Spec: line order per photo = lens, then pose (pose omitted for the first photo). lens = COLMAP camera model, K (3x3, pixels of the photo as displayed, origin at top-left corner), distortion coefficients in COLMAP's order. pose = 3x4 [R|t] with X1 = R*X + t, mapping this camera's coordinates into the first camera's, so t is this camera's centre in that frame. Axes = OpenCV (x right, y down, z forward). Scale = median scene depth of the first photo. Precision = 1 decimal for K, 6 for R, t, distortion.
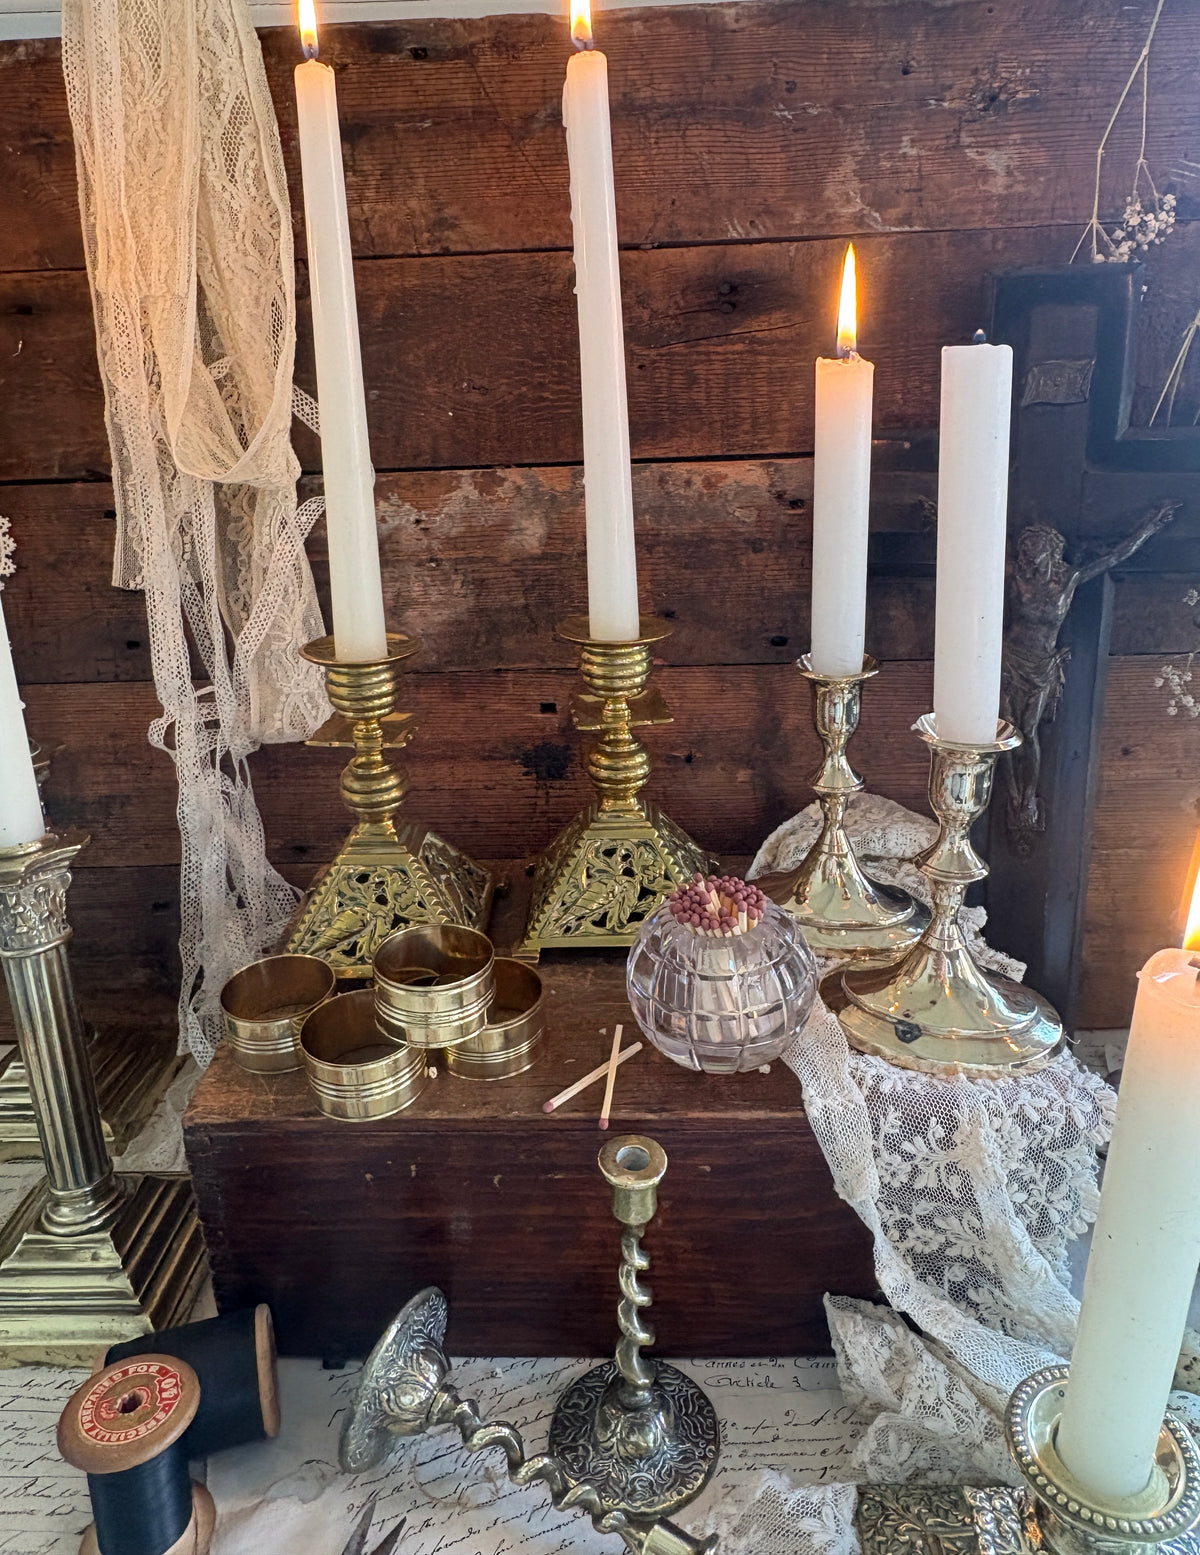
lens RADIAL K [[1110.9, 0, 607.3], [0, 1110.9, 755.9], [0, 0, 1]] dist [-0.014341, 0.008647]
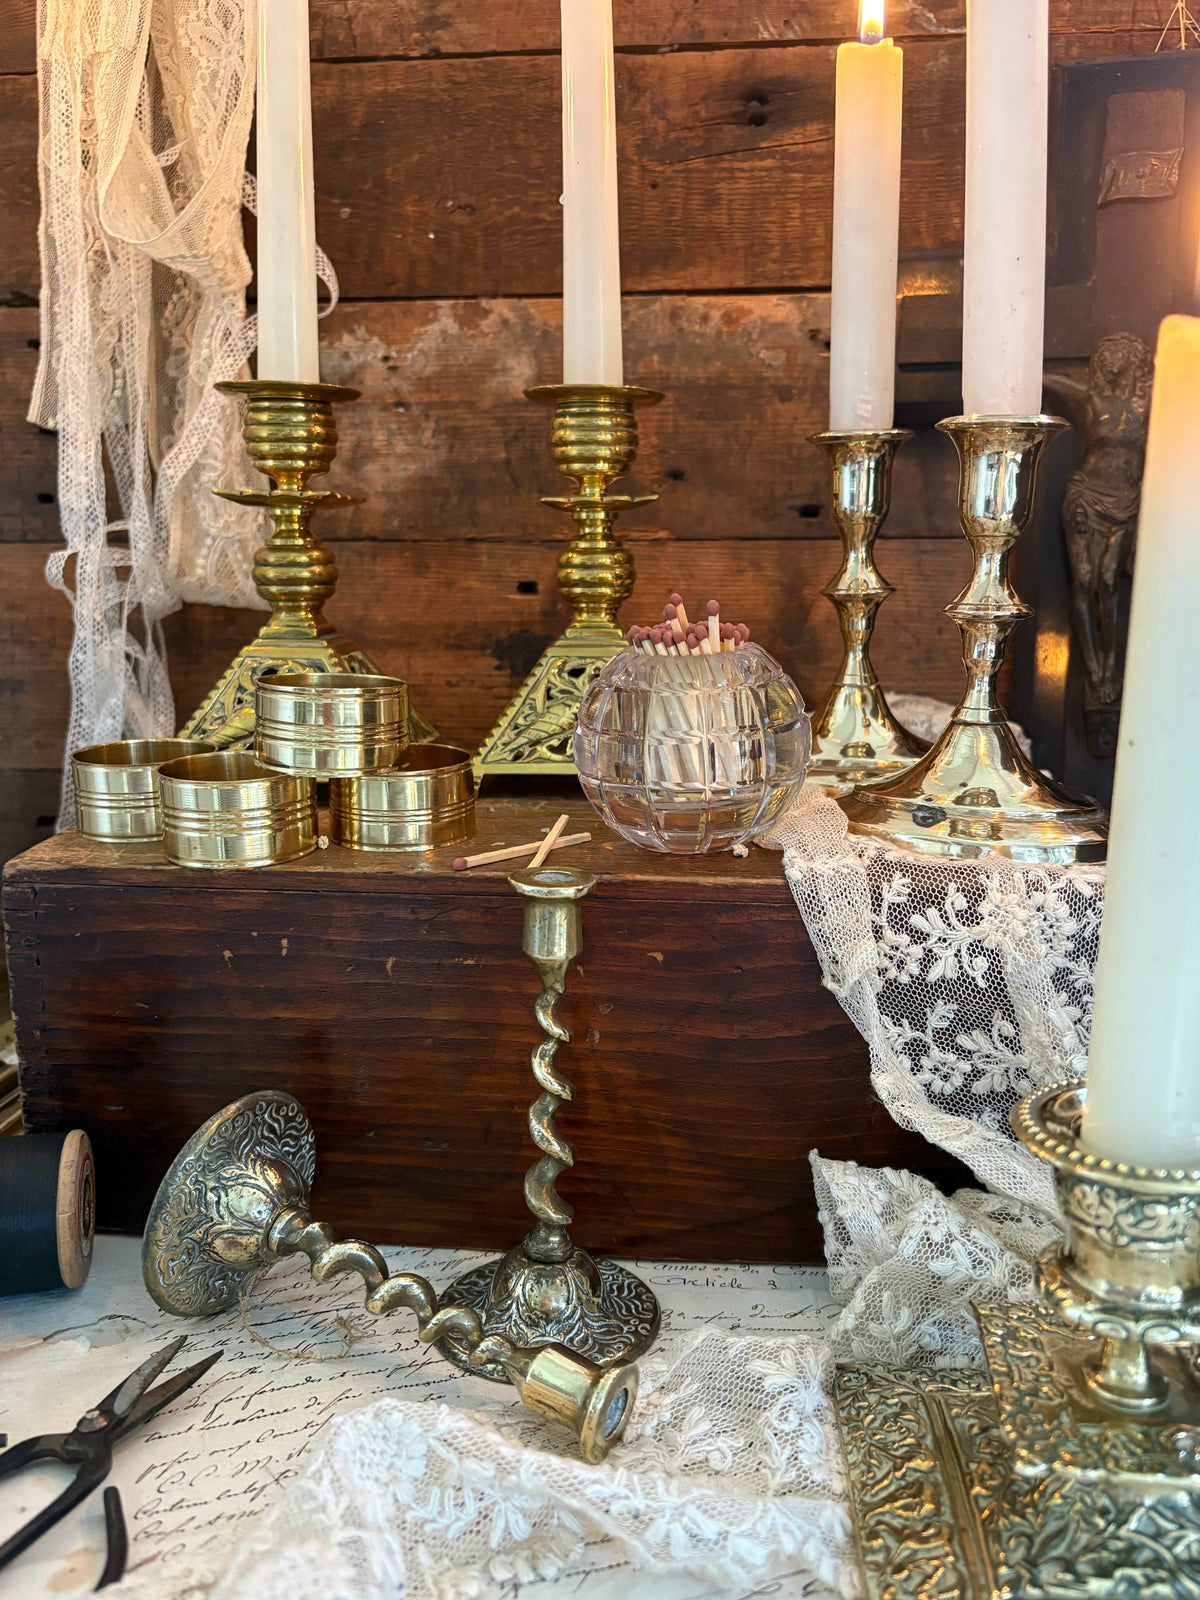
lens RADIAL K [[1338.4, 0, 601.6], [0, 1338.4, 796.4], [0, 0, 1]] dist [0.003821, -0.023391]
pose [[0.997824, 0.041364, -0.051344, 0.066592], [-0.048226, 0.988899, -0.140548, 0.280598], [0.044961, 0.142718, 0.988742, 0.043050]]
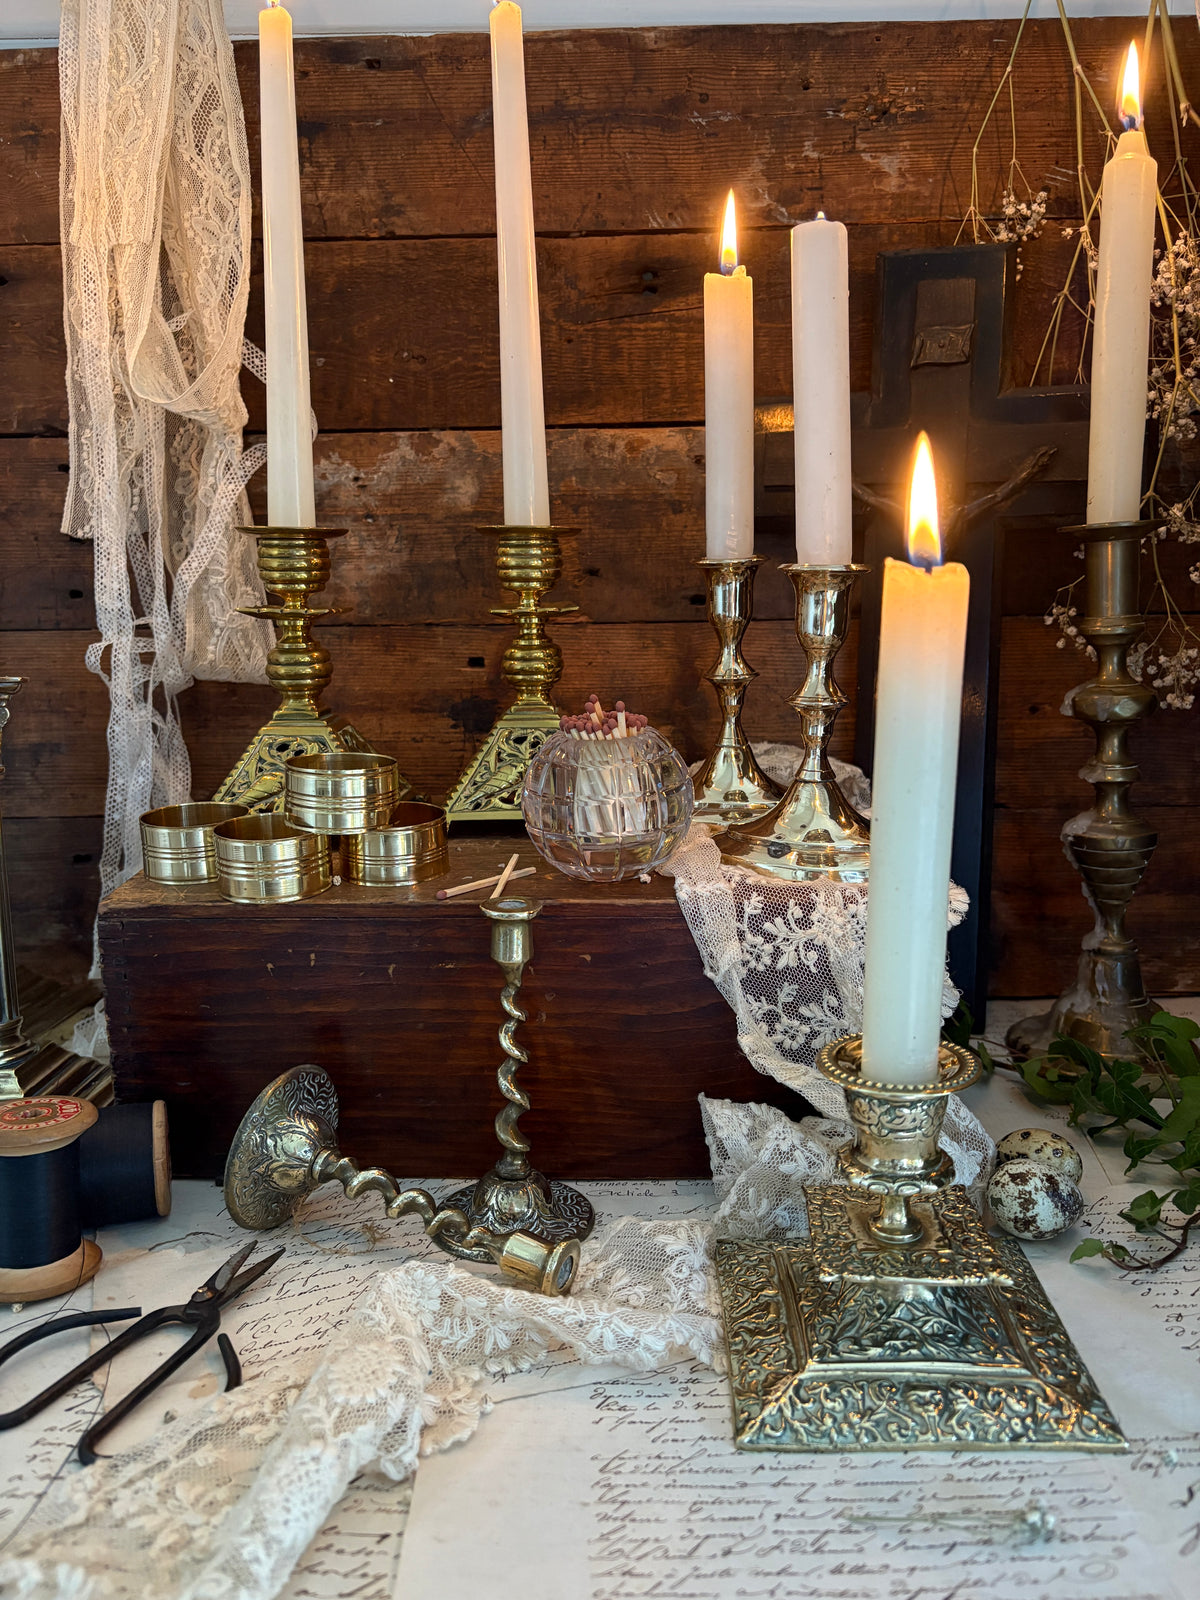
lens RADIAL K [[1264.7, 0, 609.5], [0, 1264.7, 793.7], [0, 0, 1]] dist [0.006101, -0.025881]
pose [[0.999799, 0.017260, 0.010178, 0.068576], [-0.015604, 0.989313, -0.144967, 0.278581], [-0.012571, 0.144779, 0.989384, -0.164654]]
